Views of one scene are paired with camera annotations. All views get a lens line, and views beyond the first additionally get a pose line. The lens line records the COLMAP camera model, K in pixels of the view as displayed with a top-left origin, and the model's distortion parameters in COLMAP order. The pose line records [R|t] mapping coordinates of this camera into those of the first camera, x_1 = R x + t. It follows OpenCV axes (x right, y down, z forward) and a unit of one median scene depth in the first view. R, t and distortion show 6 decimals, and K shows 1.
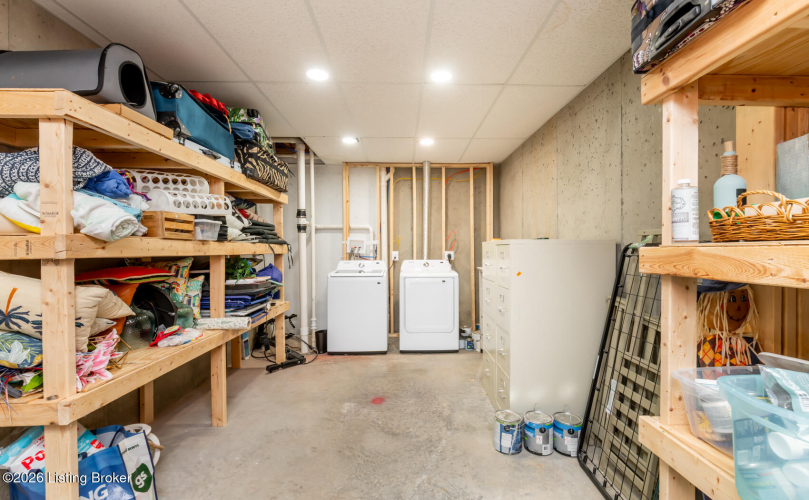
lens RADIAL K [[355.4, 0, 410.8], [0, 355.4, 253.3], [0, 0, 1]] dist [0.002432, -0.001488]
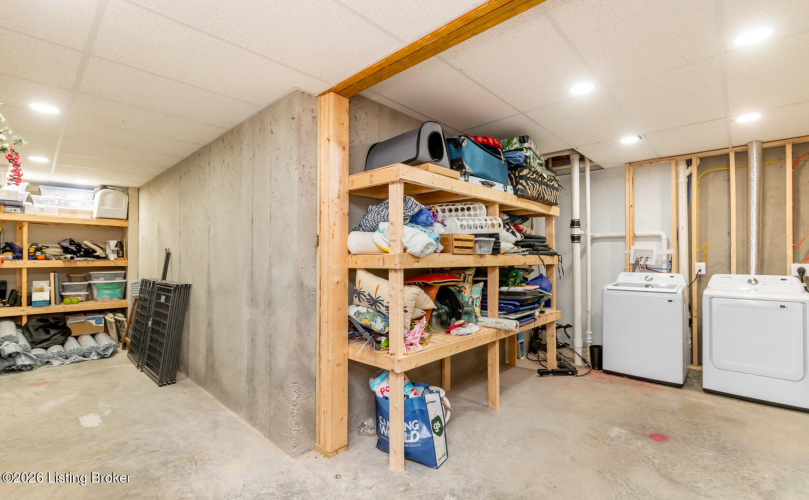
lens RADIAL K [[355.4, 0, 404.8], [0, 355.4, 252.8], [0, 0, 1]] dist [0.002432, -0.001488]
pose [[0.703244, -0.006905, -0.710915, 0.096052], [-0.007581, 0.999823, -0.017210, -0.015176], [0.710908, 0.017492, 0.703068, -0.055682]]
